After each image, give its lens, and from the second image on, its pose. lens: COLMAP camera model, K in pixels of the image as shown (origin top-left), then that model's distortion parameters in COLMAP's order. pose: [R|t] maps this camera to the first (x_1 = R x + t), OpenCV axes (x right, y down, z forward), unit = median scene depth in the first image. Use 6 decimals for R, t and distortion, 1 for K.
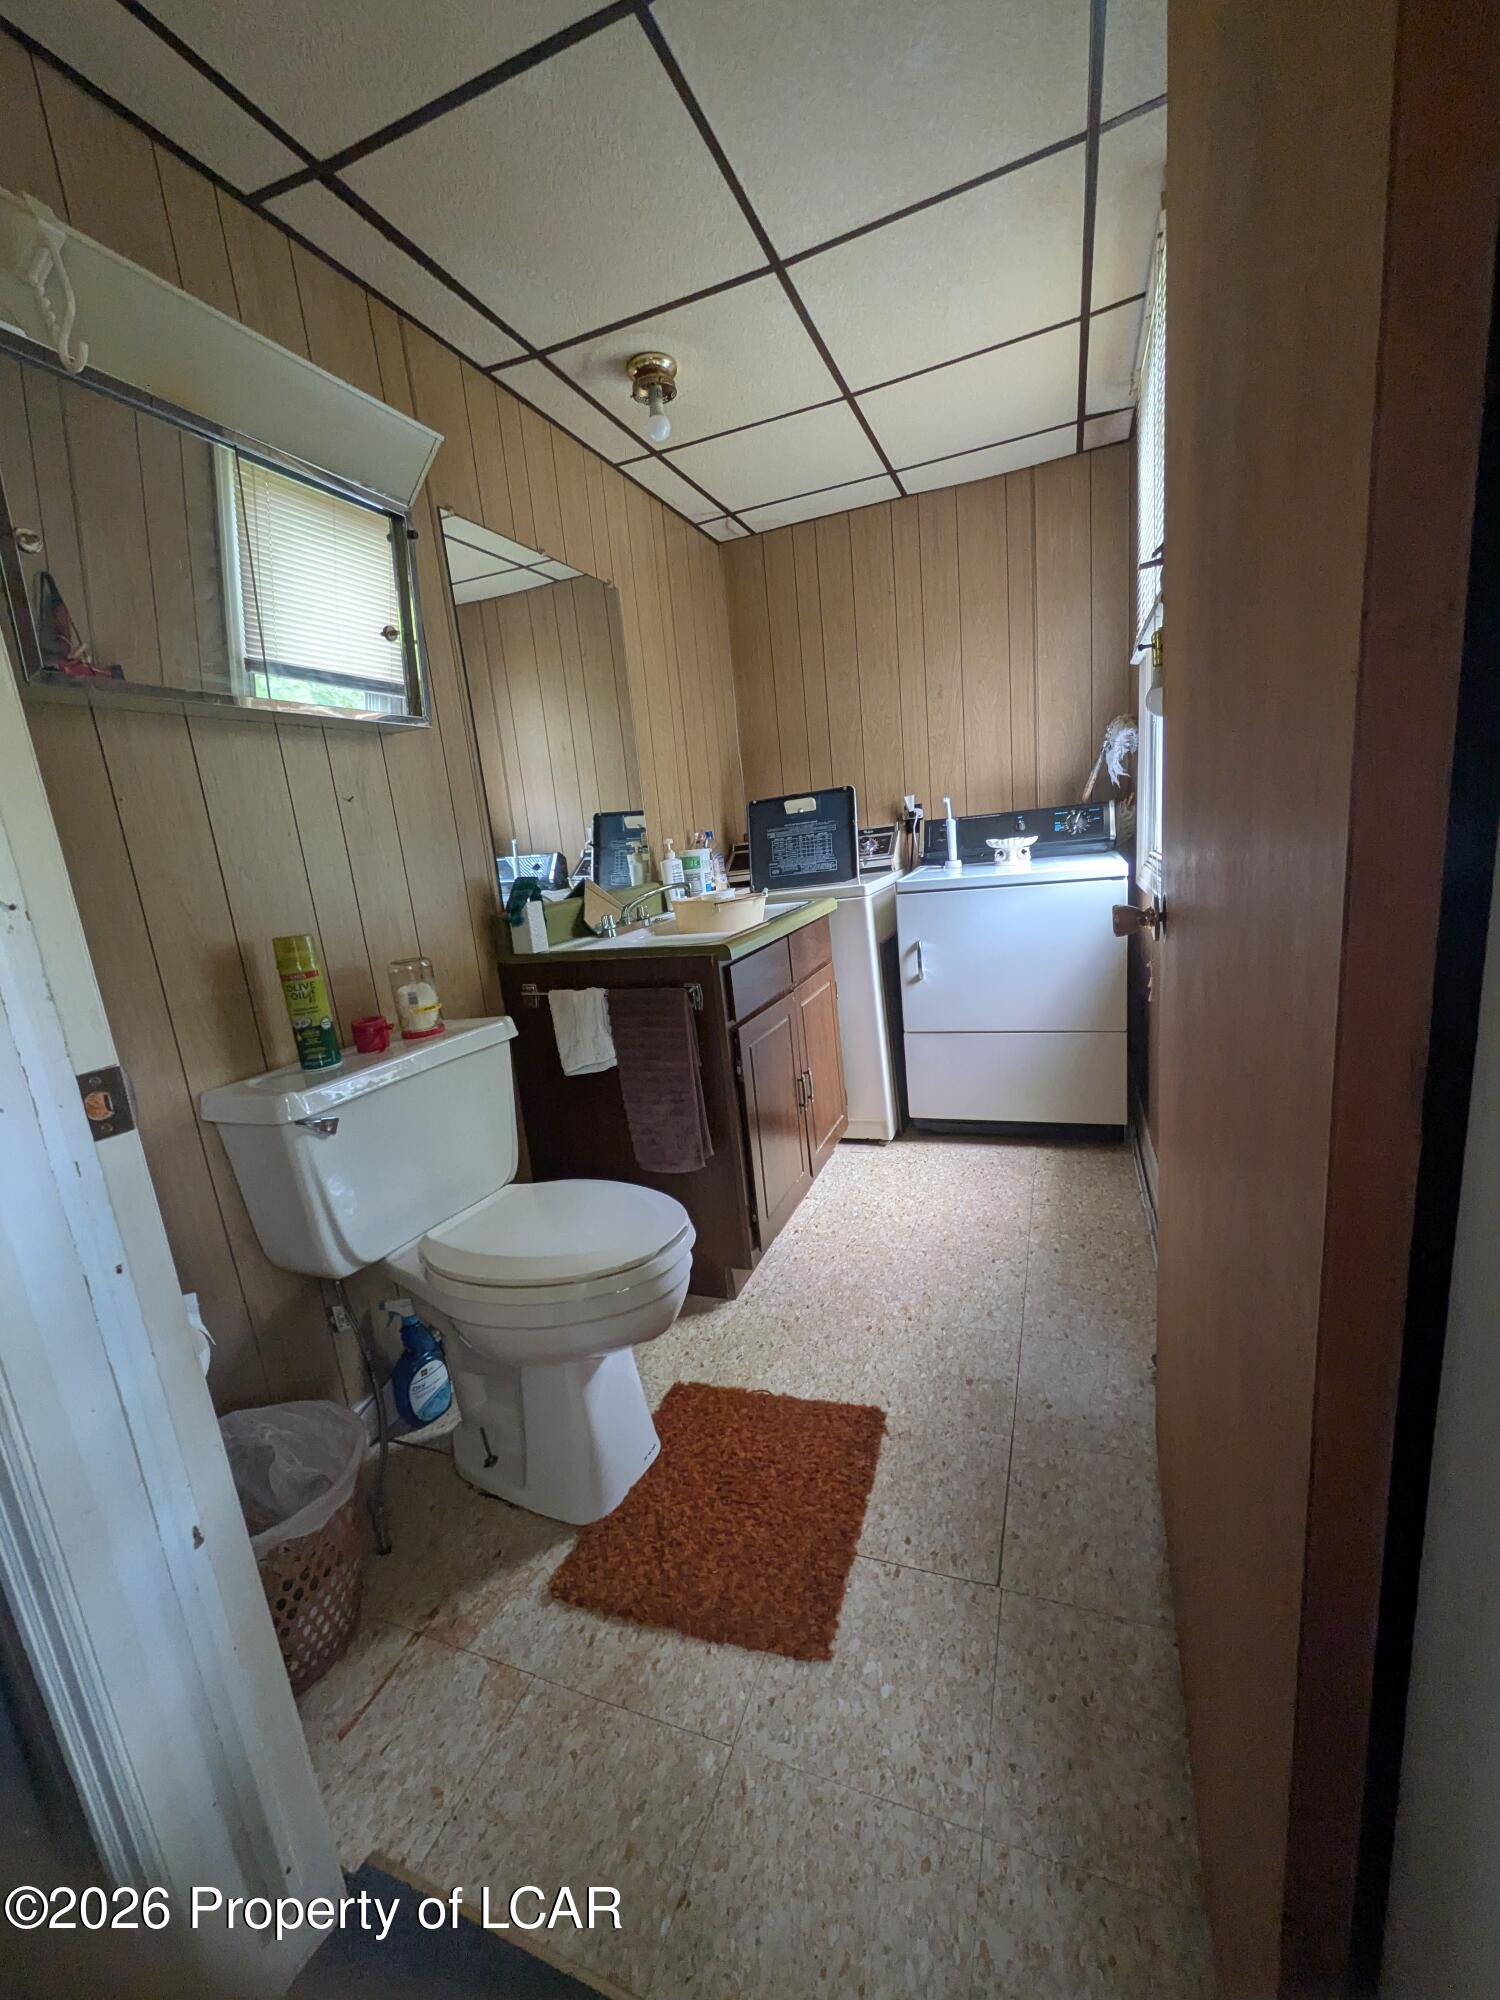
lens RADIAL K [[790.2, 0, 749.6], [0, 790.2, 998.2], [0, 0, 1]] dist [-0.003835, 0.001396]
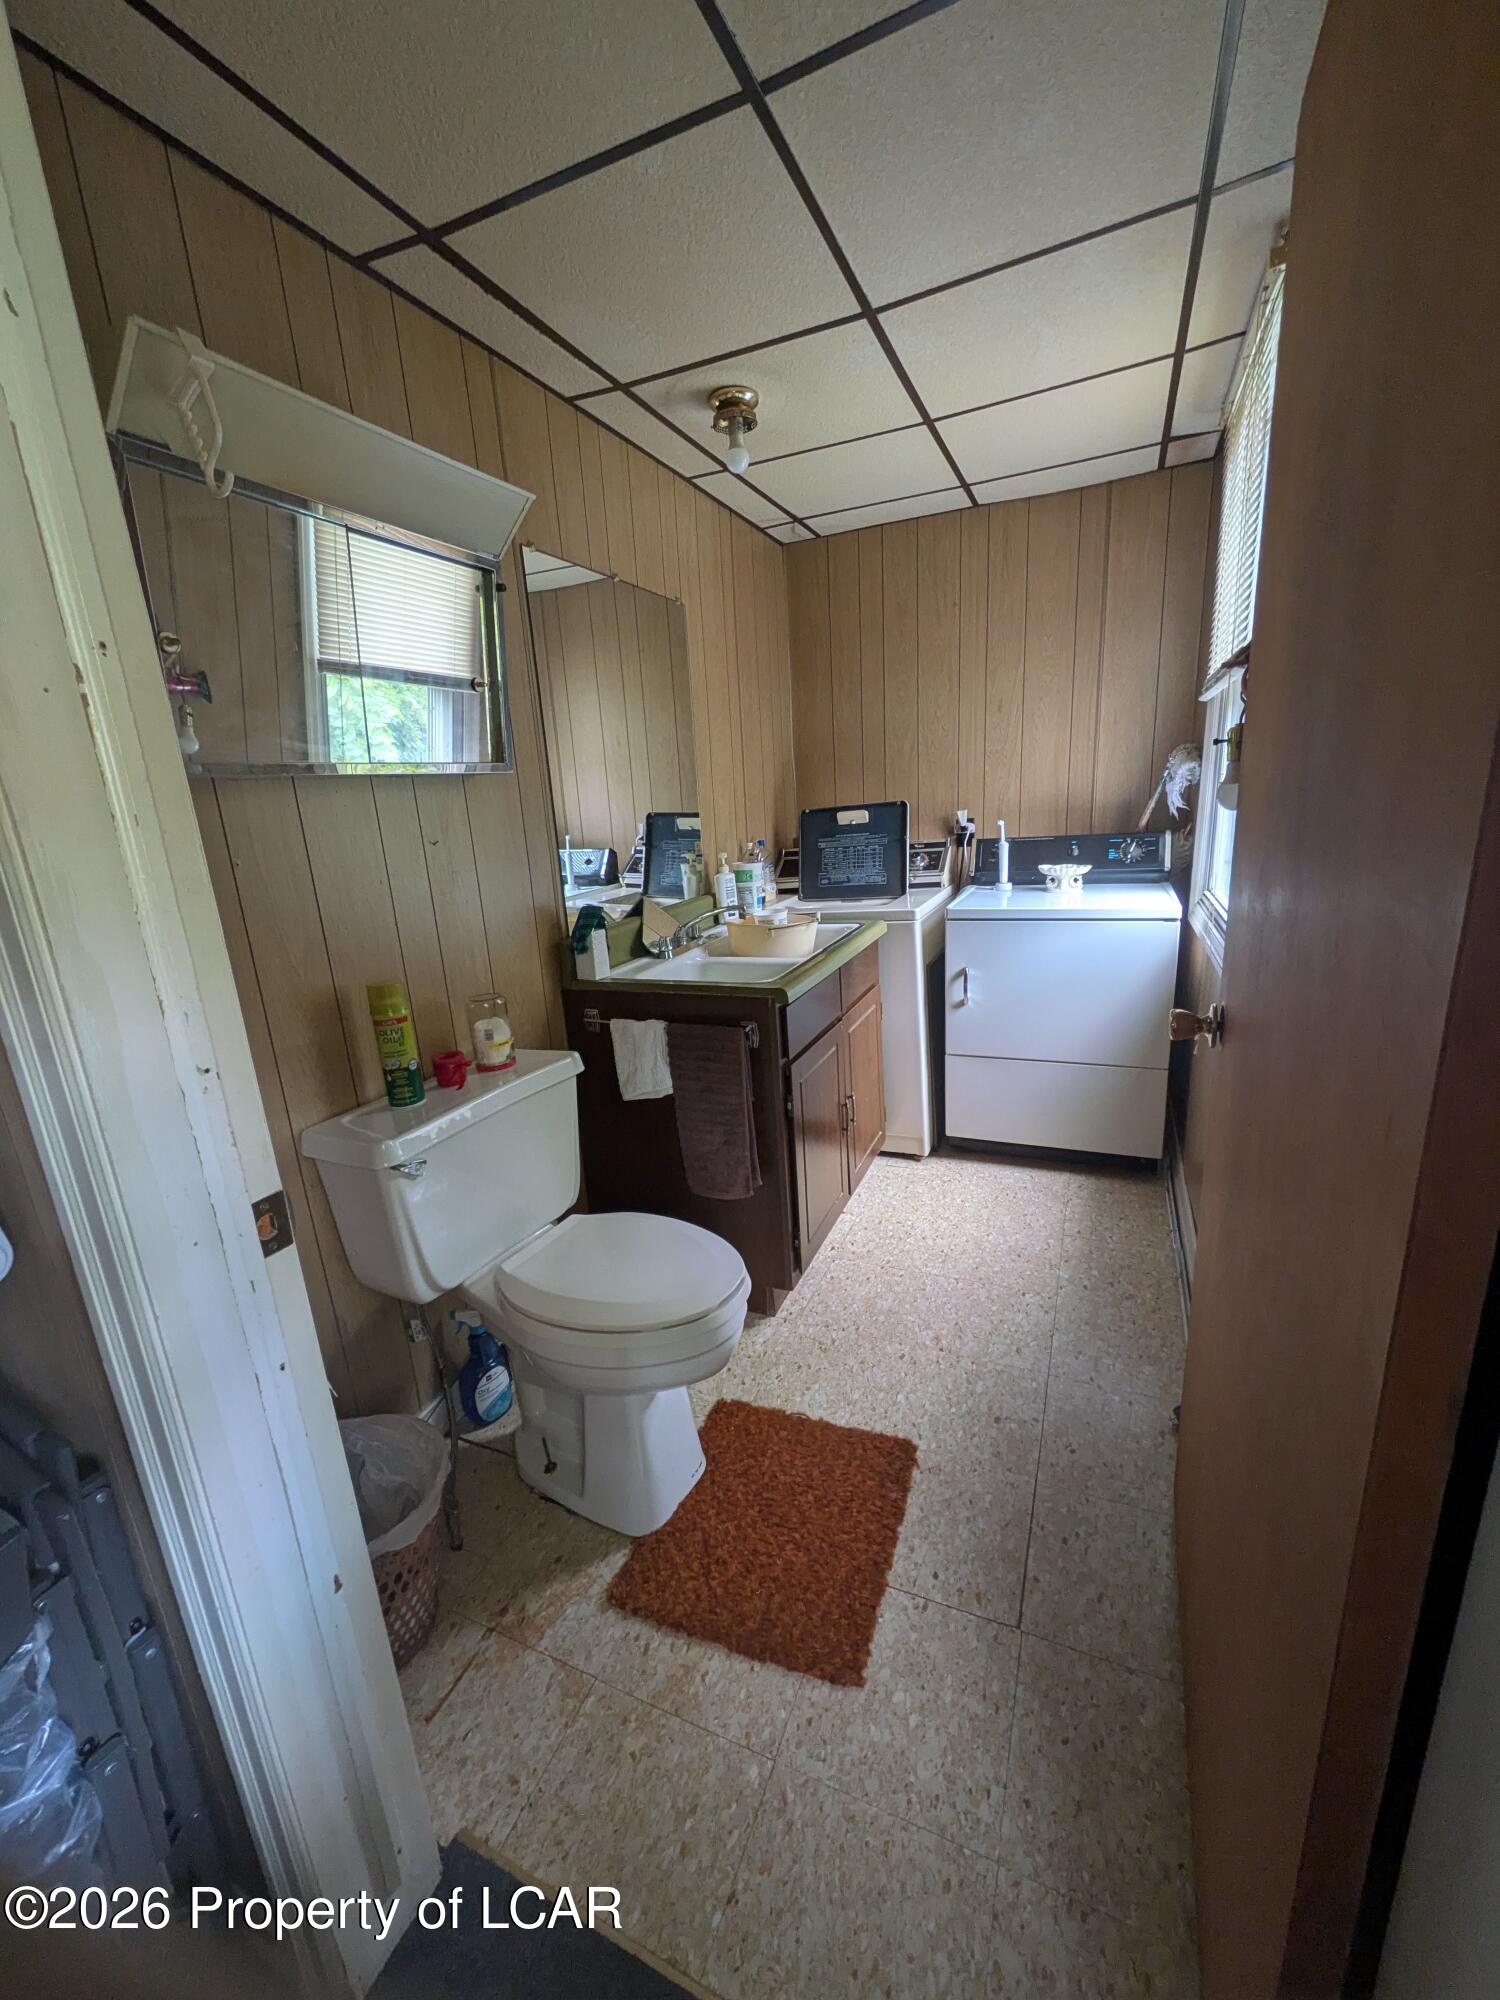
lens RADIAL K [[790.2, 0, 749.1], [0, 790.2, 999.6], [0, 0, 1]] dist [-0.003835, 0.001396]
pose [[0.998303, 0.046118, -0.035545, -0.044149], [-0.044226, 0.997652, 0.052285, -0.122922], [0.037872, -0.050624, 0.997999, -0.042882]]
